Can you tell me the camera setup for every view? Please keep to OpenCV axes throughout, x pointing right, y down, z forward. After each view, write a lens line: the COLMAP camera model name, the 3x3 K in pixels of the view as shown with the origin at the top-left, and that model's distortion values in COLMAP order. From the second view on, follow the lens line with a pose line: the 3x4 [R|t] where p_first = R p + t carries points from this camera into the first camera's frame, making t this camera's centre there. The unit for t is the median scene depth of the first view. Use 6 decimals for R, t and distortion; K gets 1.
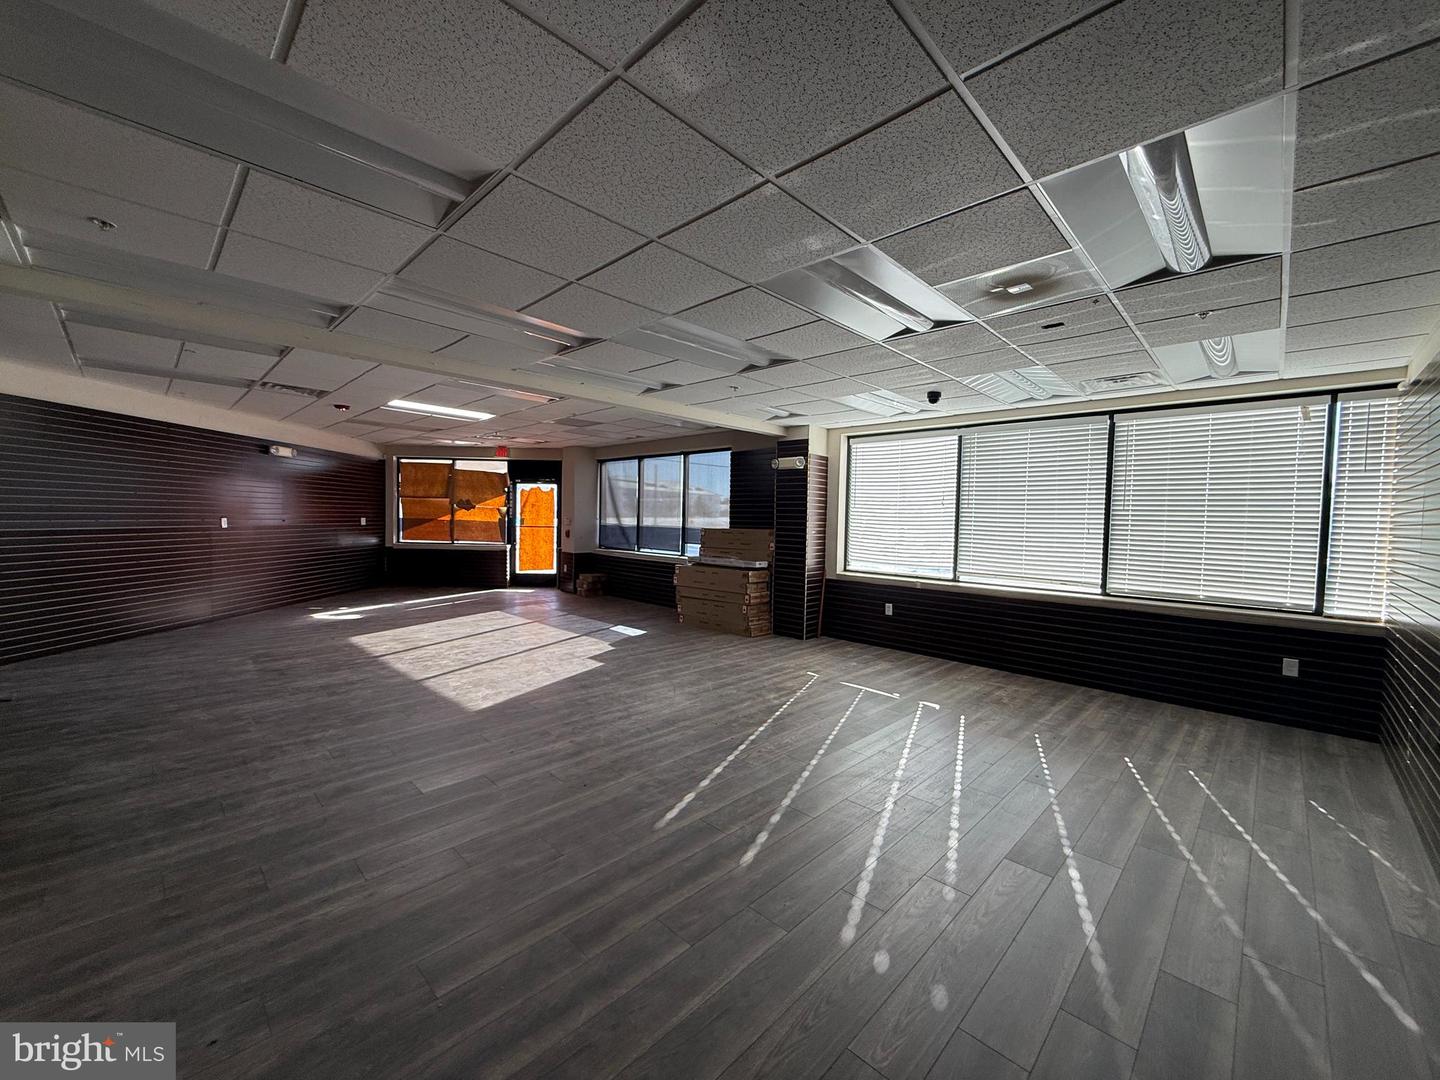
lens RADIAL K [[572.2, 0, 717.2], [0, 572.2, 539.0], [0, 0, 1]] dist [0.000929, -0.000025]
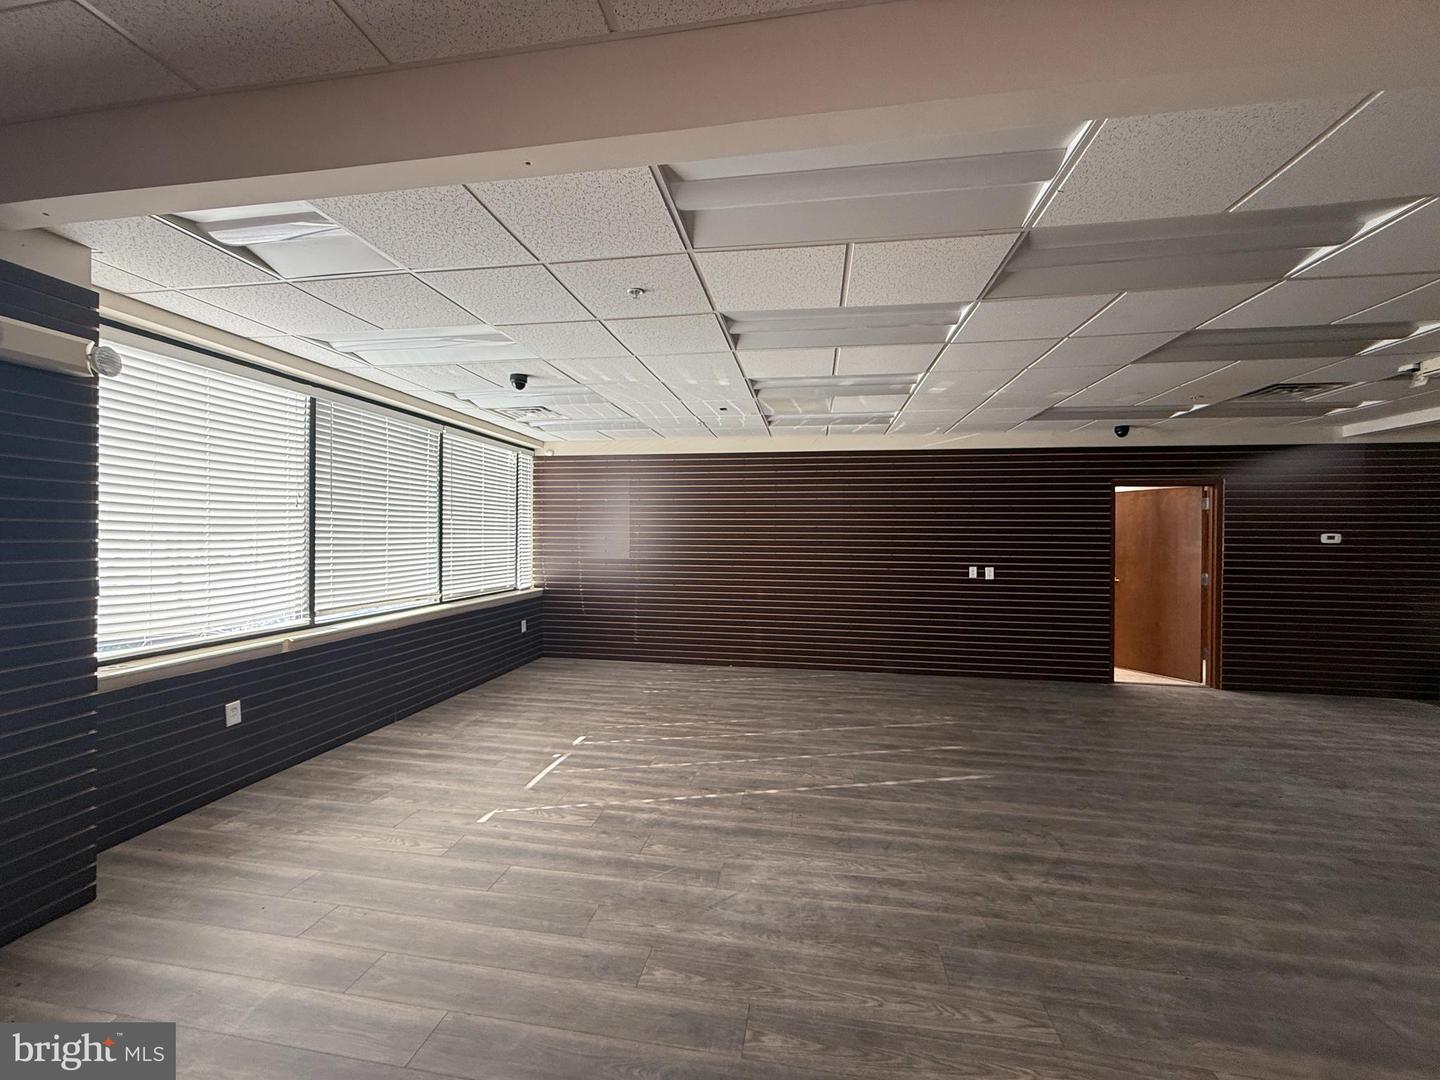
lens RADIAL K [[572.2, 0, 717.2], [0, 572.2, 539.0], [0, 0, 1]] dist [0.000929, -0.000025]
pose [[-0.562495, -0.035085, 0.826056, -0.481991], [0.006855, 0.998867, 0.047093, -0.067000], [-0.826772, 0.032152, -0.561618, 1.320553]]
